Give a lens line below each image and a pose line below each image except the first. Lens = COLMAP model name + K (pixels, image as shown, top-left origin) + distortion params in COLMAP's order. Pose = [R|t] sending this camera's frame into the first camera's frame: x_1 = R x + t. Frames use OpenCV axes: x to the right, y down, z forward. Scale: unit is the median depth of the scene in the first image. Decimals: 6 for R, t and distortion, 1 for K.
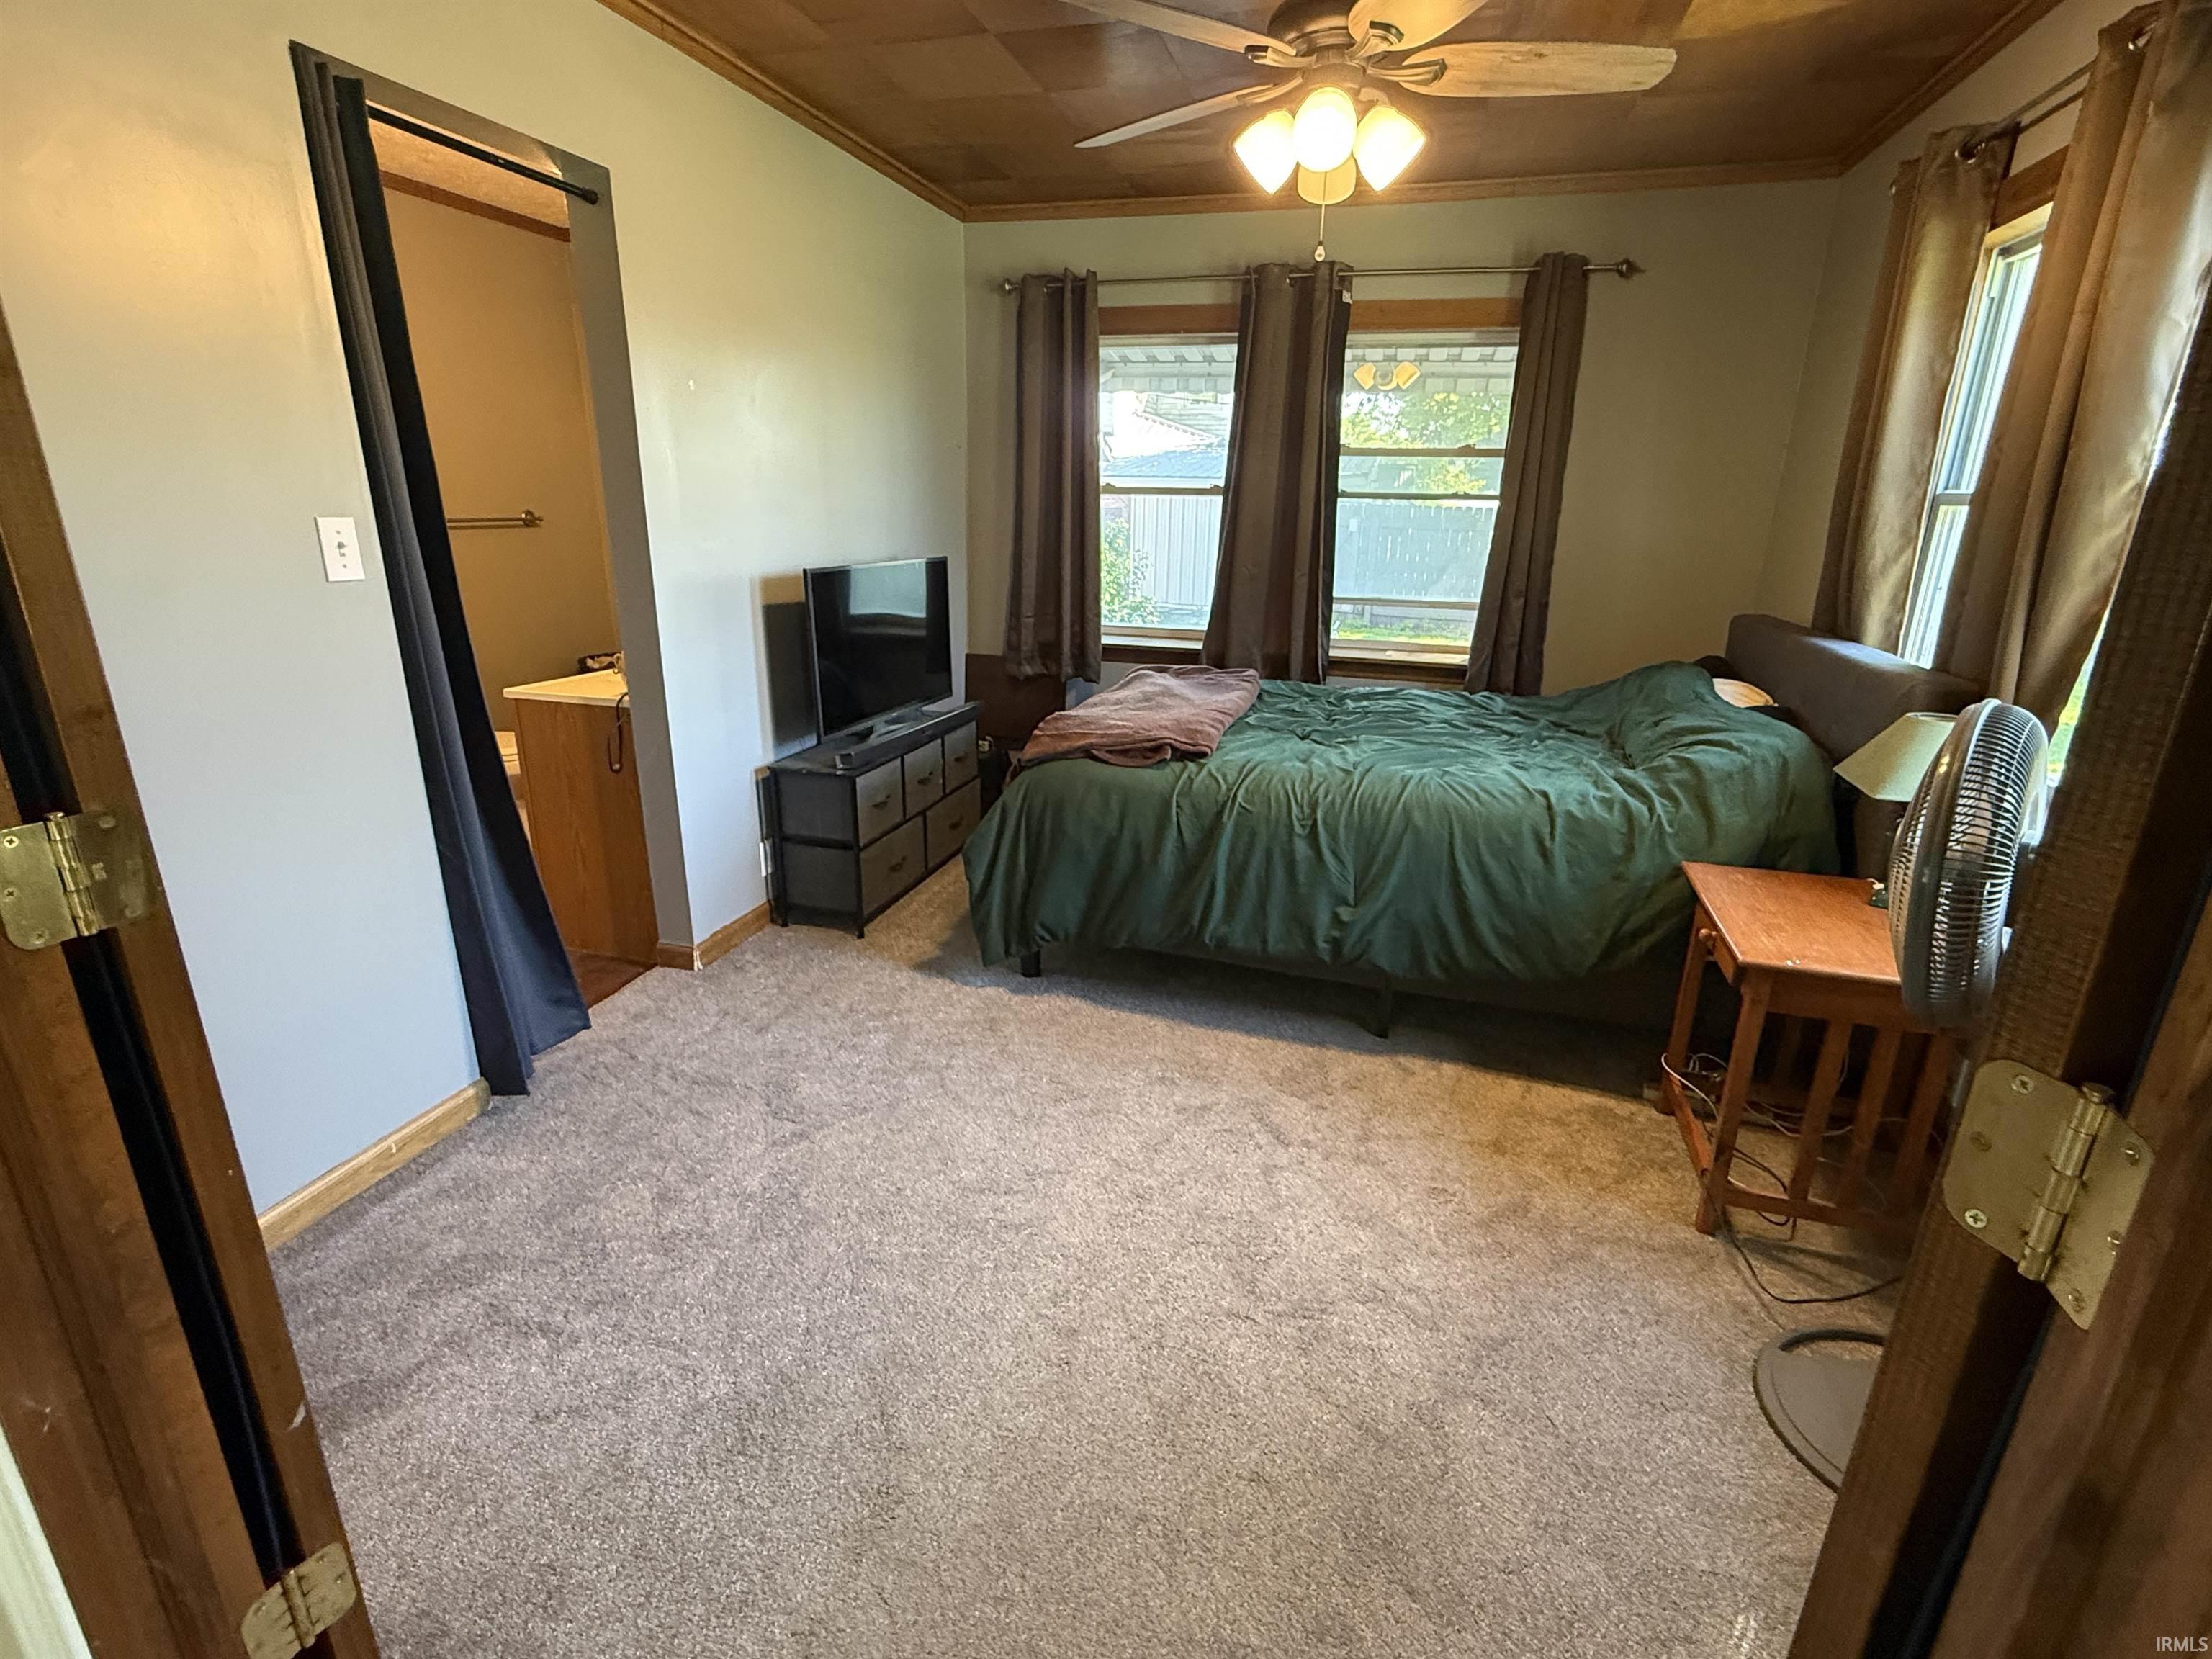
lens RADIAL K [[1039.0, 0, 1109.4], [0, 1039.0, 825.8], [0, 0, 1]] dist [0.008957, 0.000140]
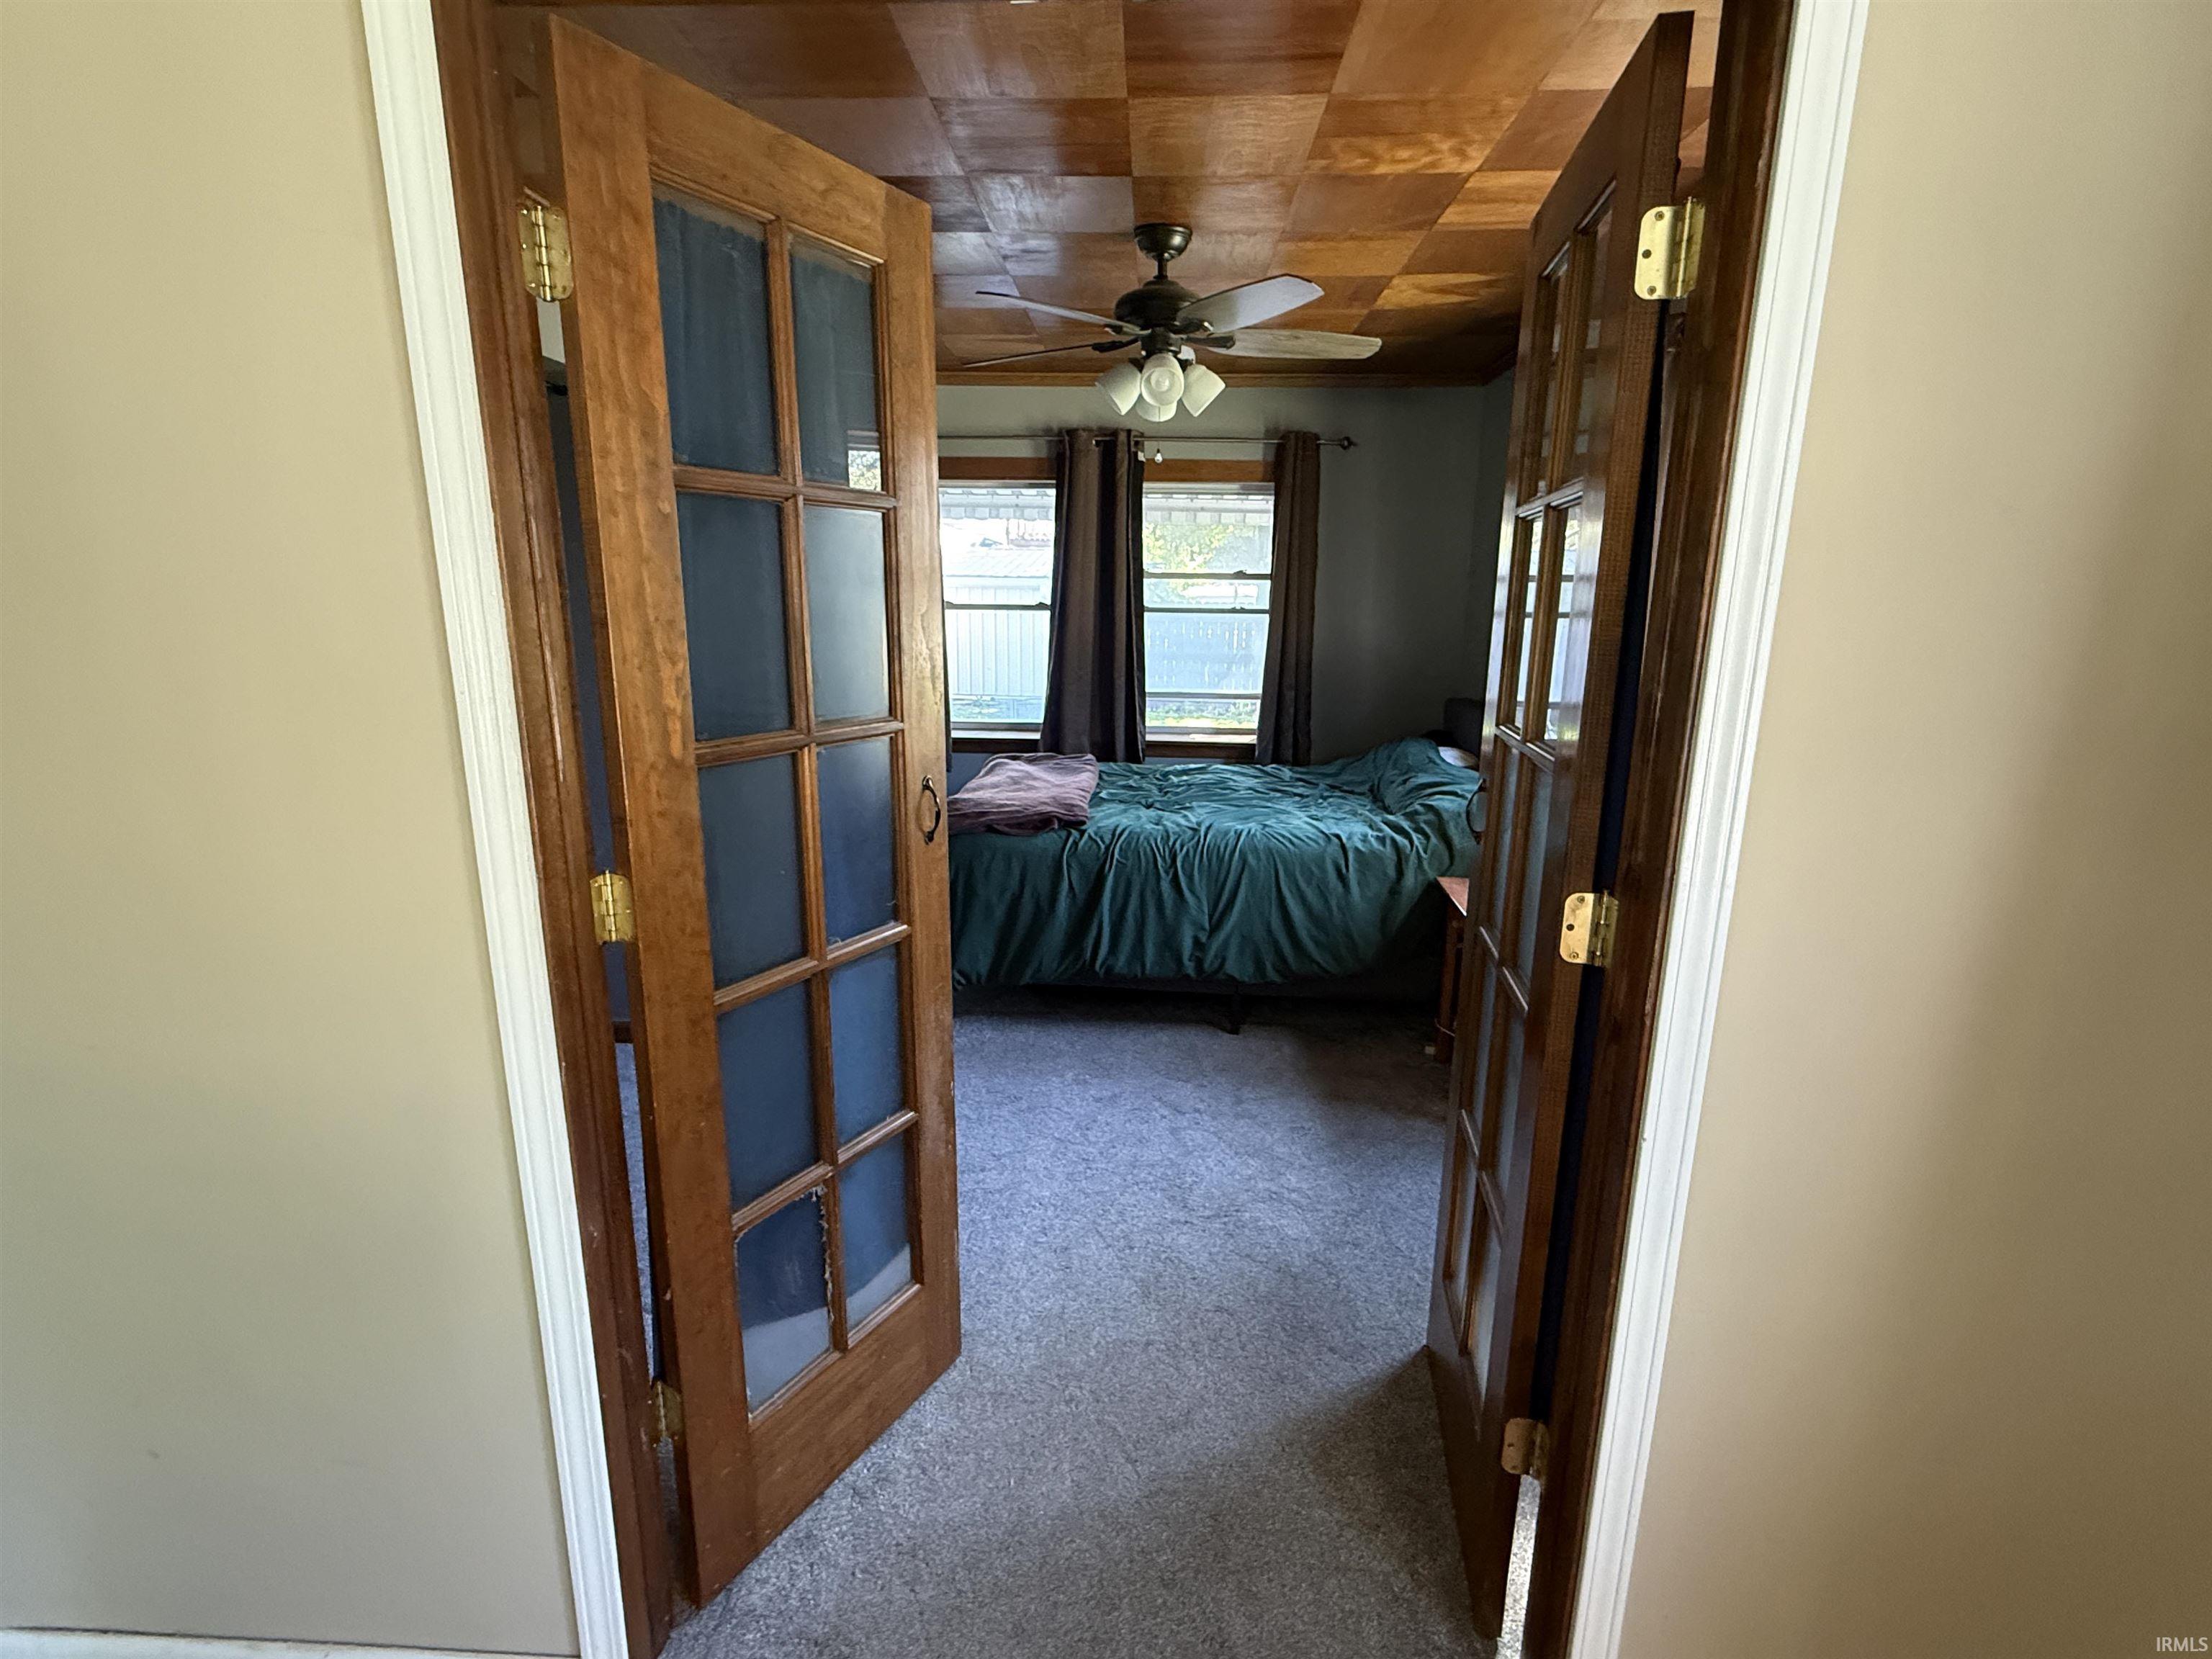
lens RADIAL K [[1039.0, 0, 1104.6], [0, 1039.0, 830.1], [0, 0, 1]] dist [0.008957, 0.000140]
pose [[0.973929, -0.058597, 0.219153, -0.159680], [0.075097, 0.994874, -0.067726, 0.027597], [-0.214061, 0.082418, 0.973337, -0.233873]]
